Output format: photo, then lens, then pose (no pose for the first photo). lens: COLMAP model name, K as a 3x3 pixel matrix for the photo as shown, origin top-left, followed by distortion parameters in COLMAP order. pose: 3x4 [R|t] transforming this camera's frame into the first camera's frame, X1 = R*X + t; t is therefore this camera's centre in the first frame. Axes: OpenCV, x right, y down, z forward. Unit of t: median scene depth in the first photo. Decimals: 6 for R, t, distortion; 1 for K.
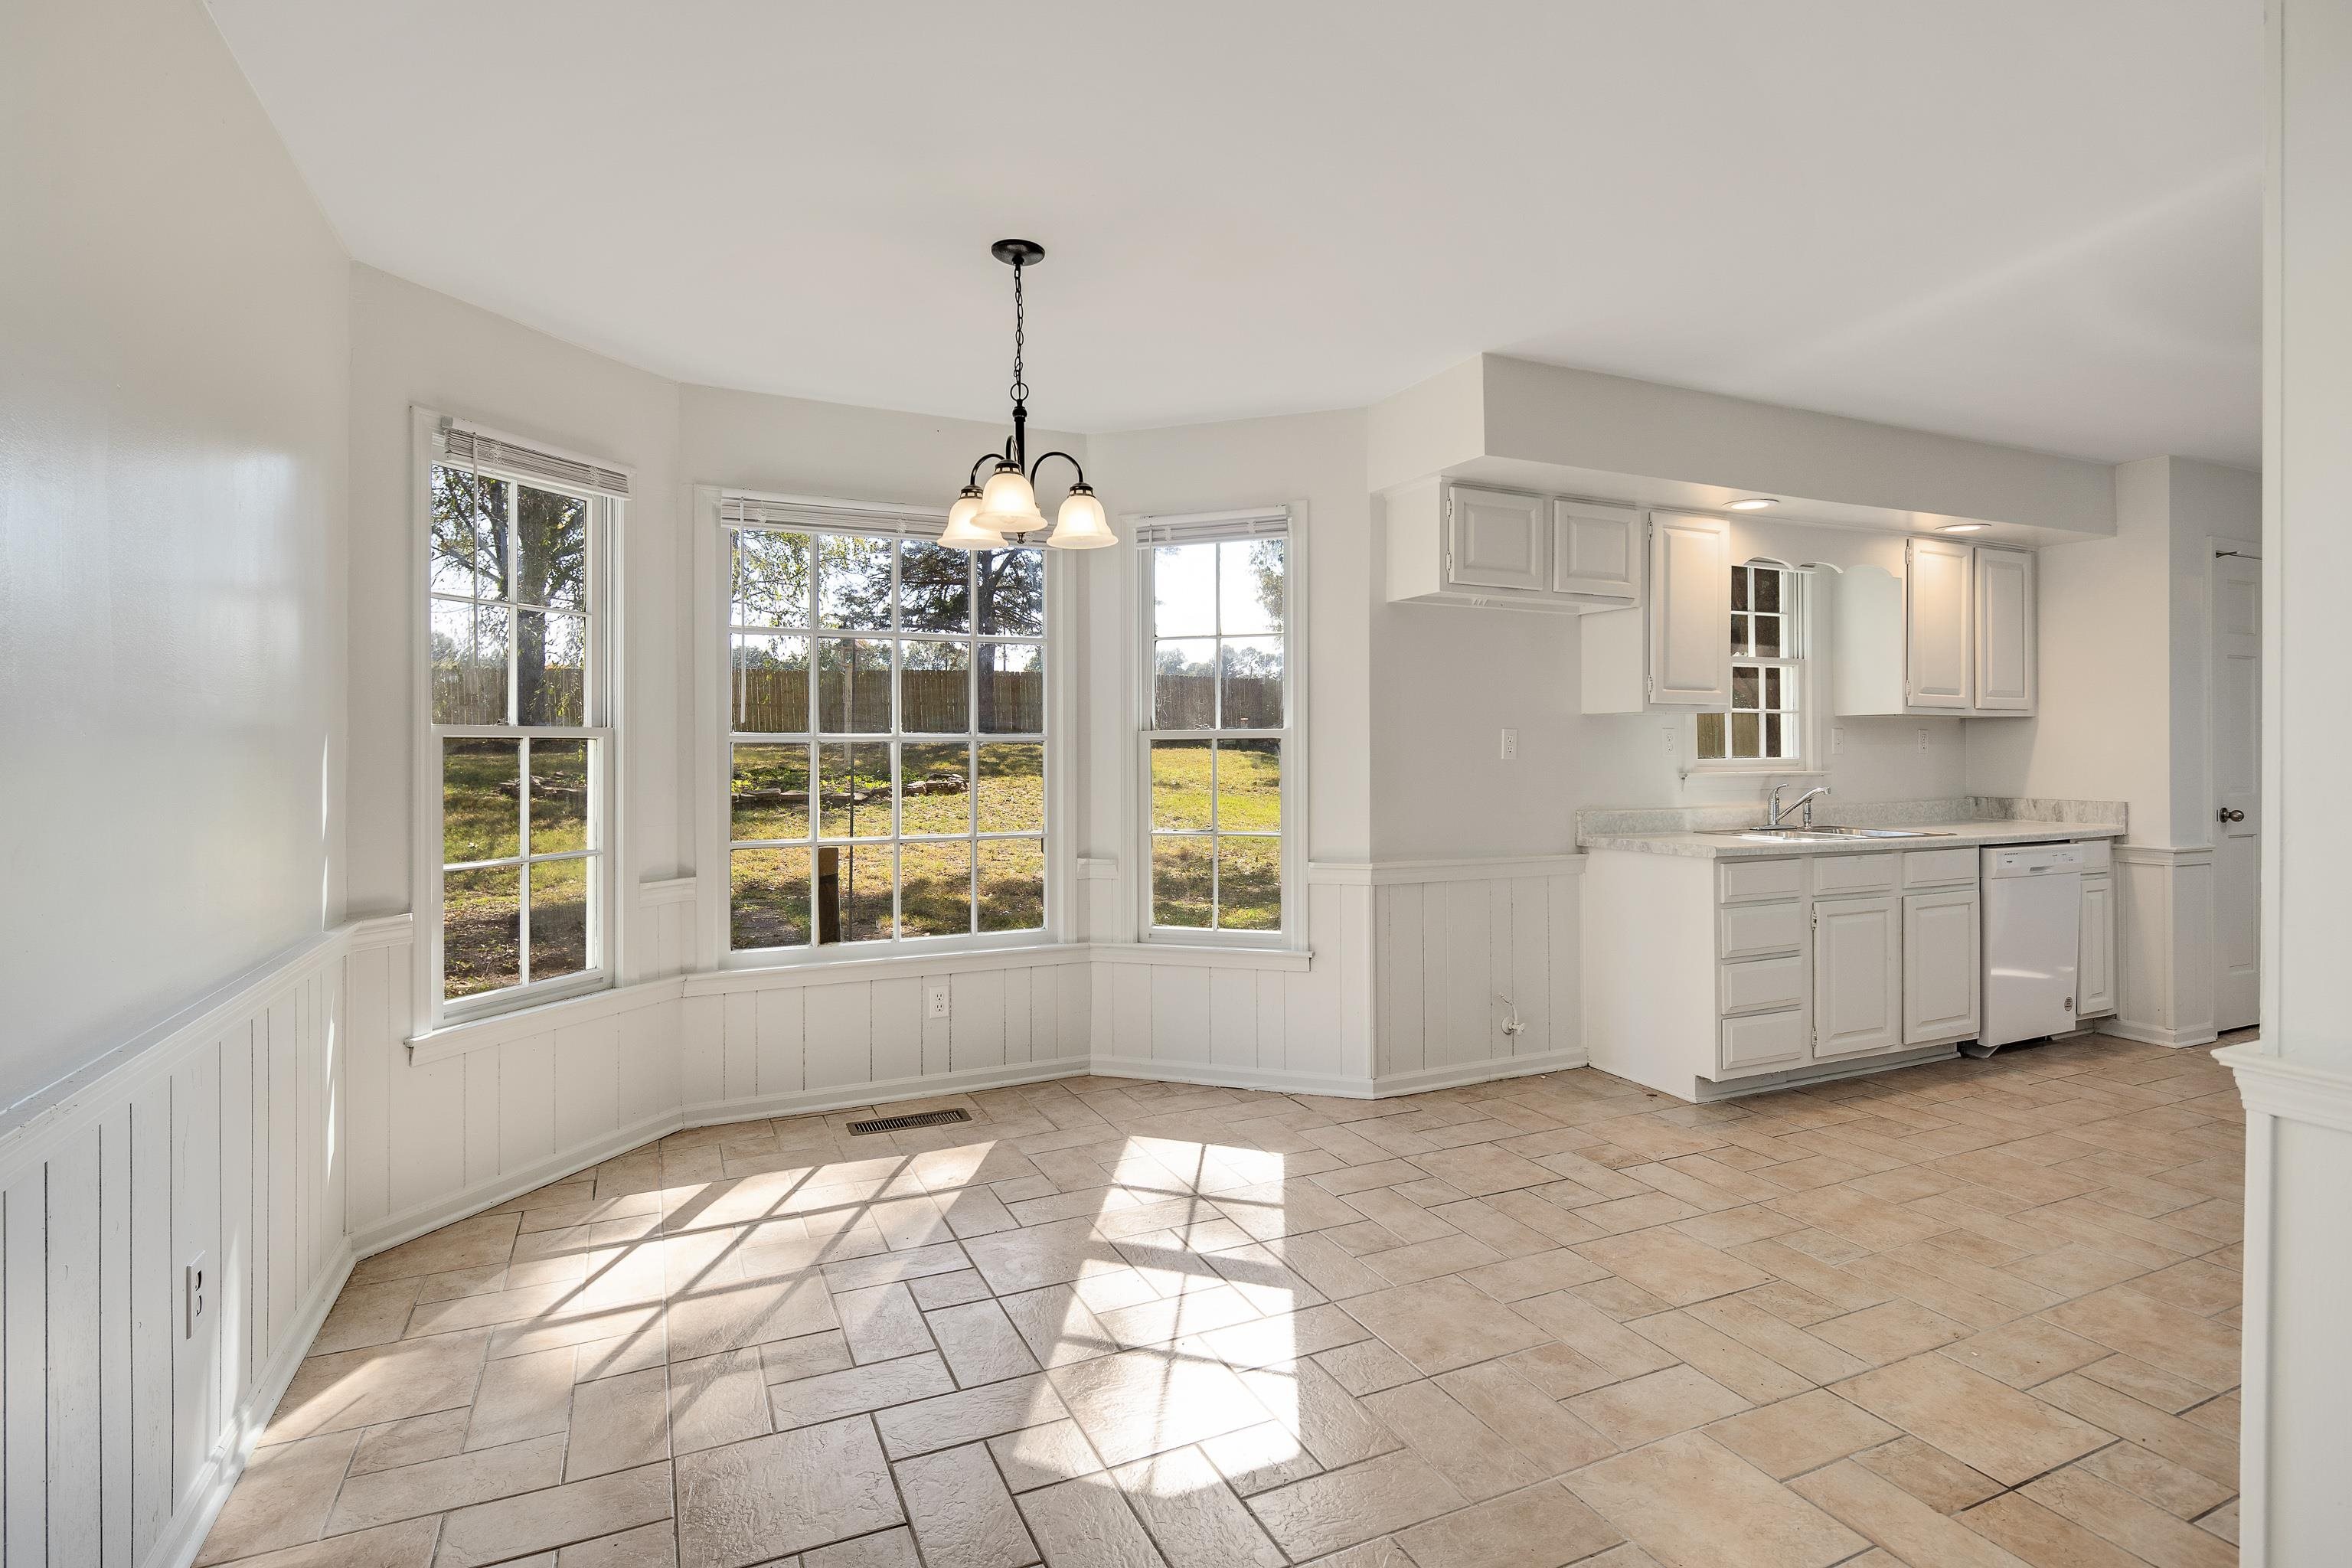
lens RADIAL K [[1142.4, 0, 1159.9], [0, 1142.4, 744.4], [0, 0, 1]] dist [-0.001865, -0.000164]
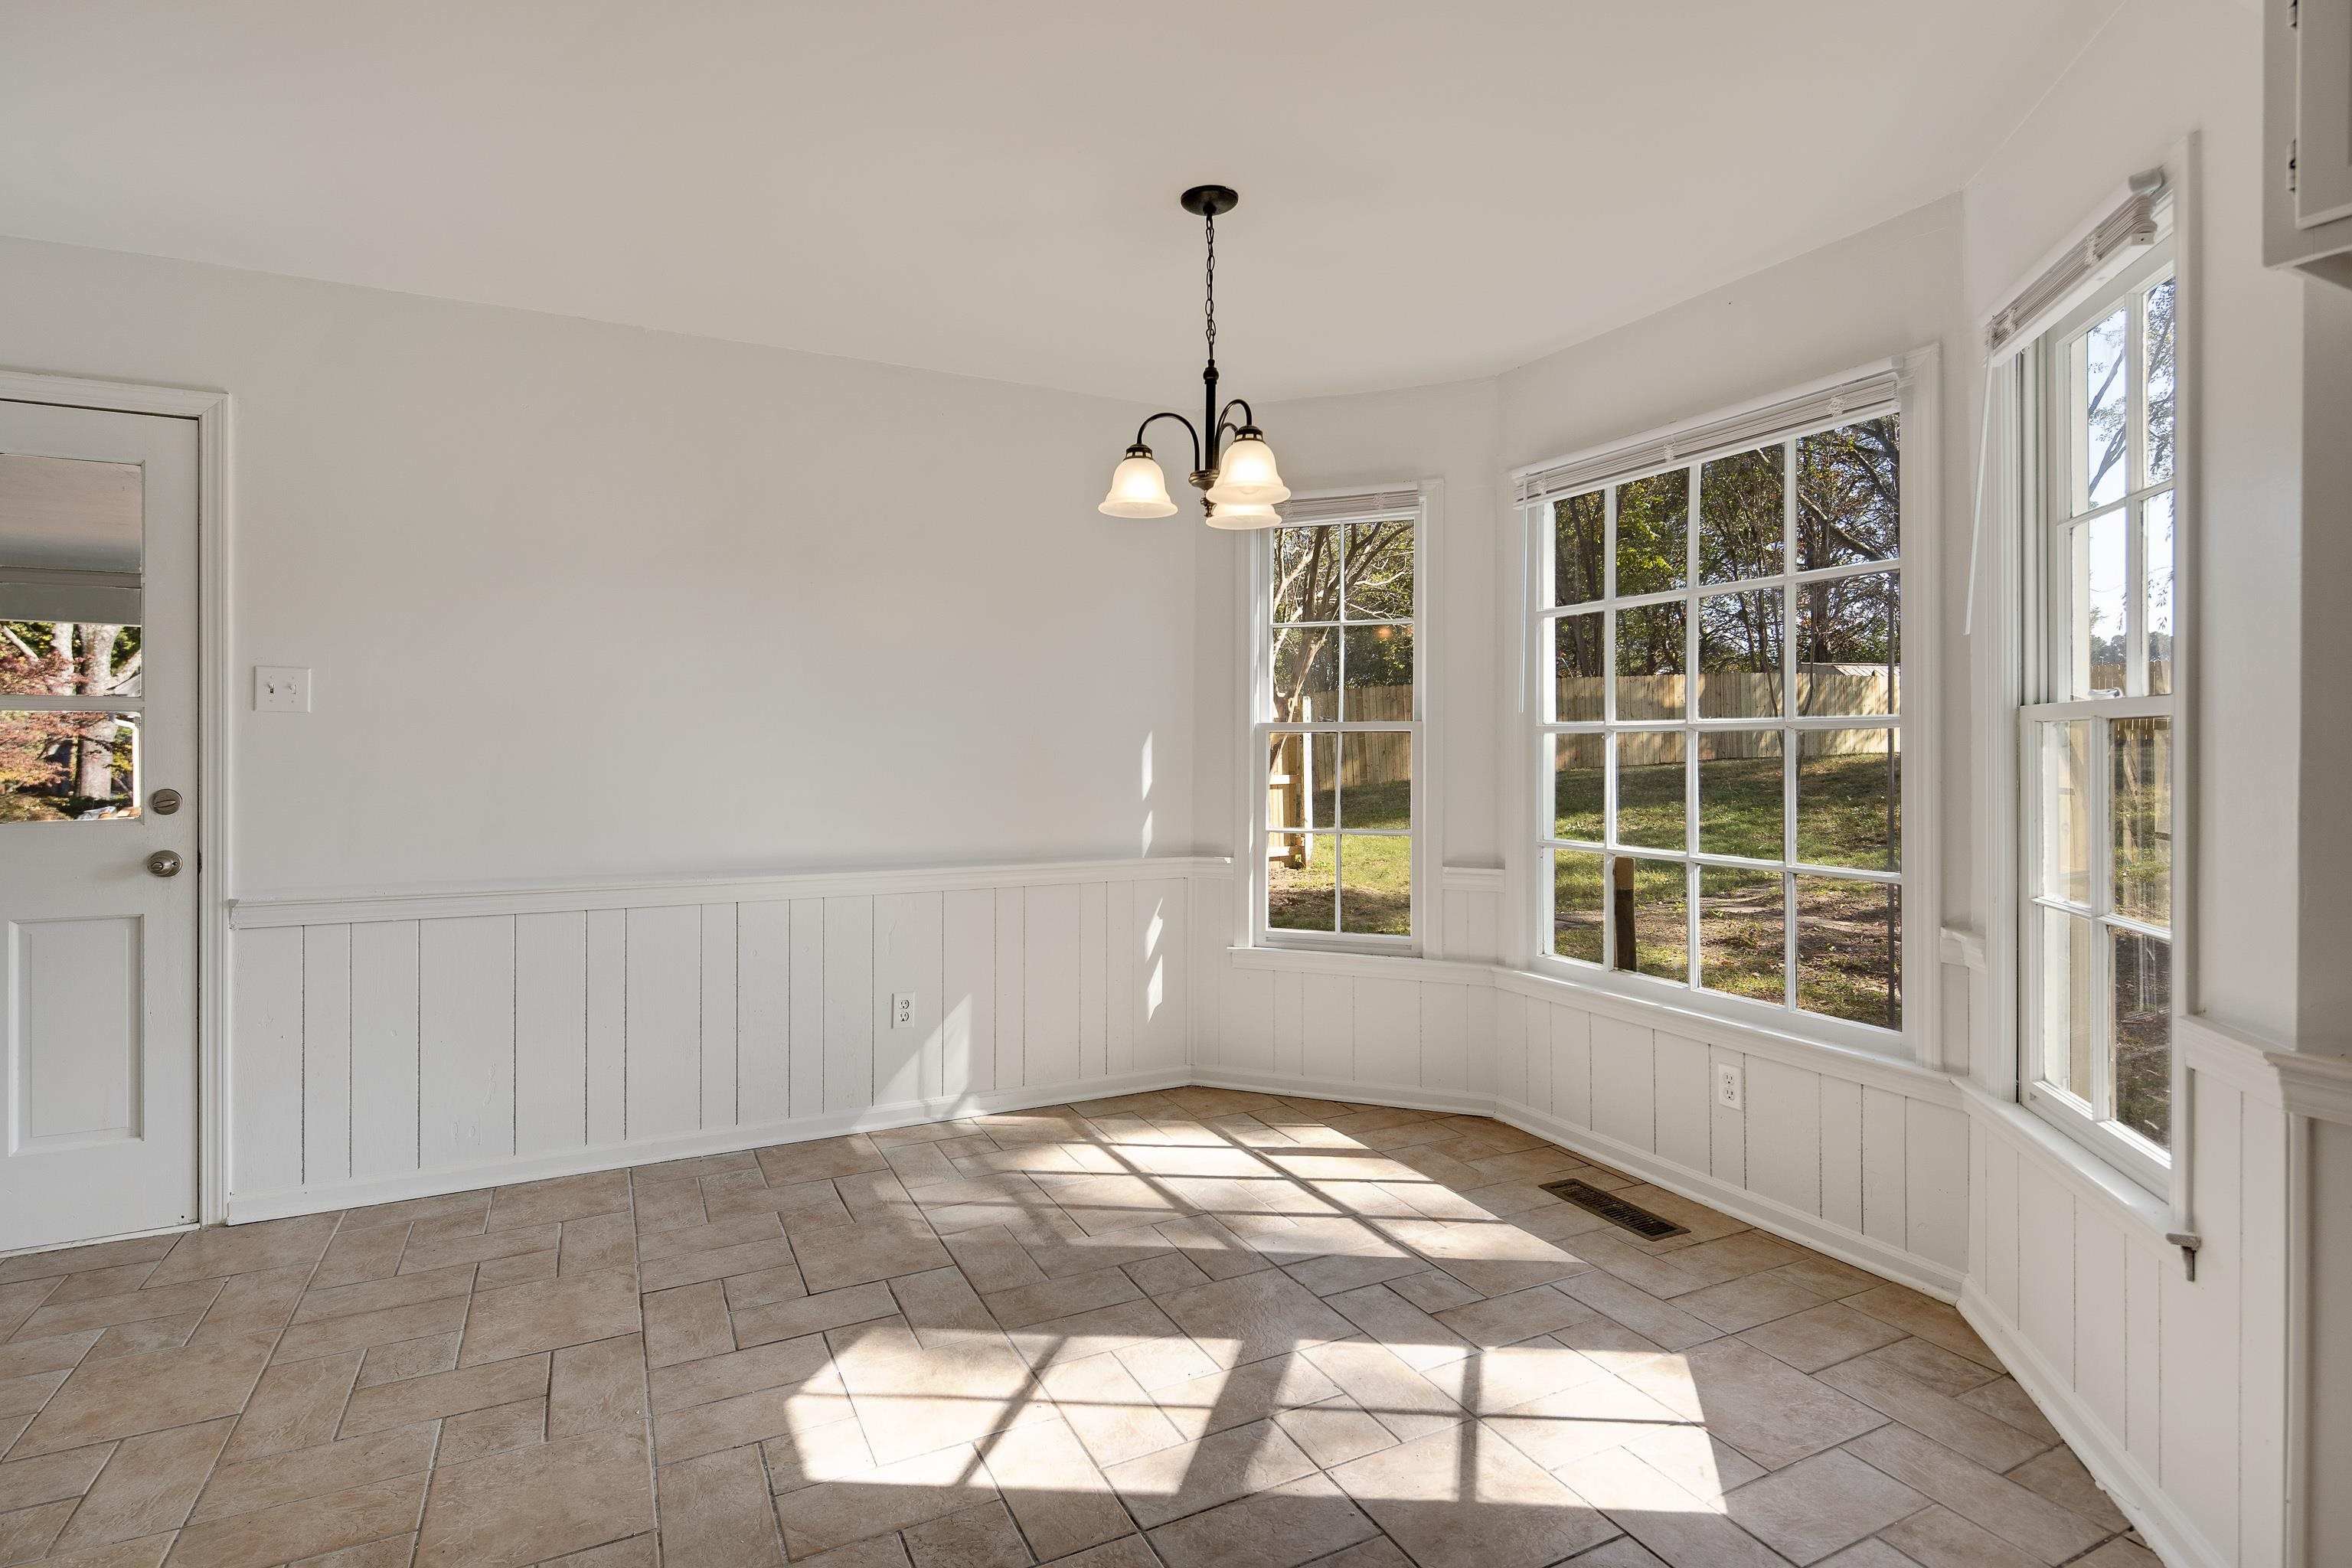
lens RADIAL K [[1142.4, 0, 1159.9], [0, 1142.4, 744.4], [0, 0, 1]] dist [-0.001865, -0.000164]
pose [[0.029805, 0.001922, -0.999554, 0.685266], [0.003556, 0.999992, 0.002029, 0.005107], [0.999549, -0.003615, 0.029797, 0.801445]]
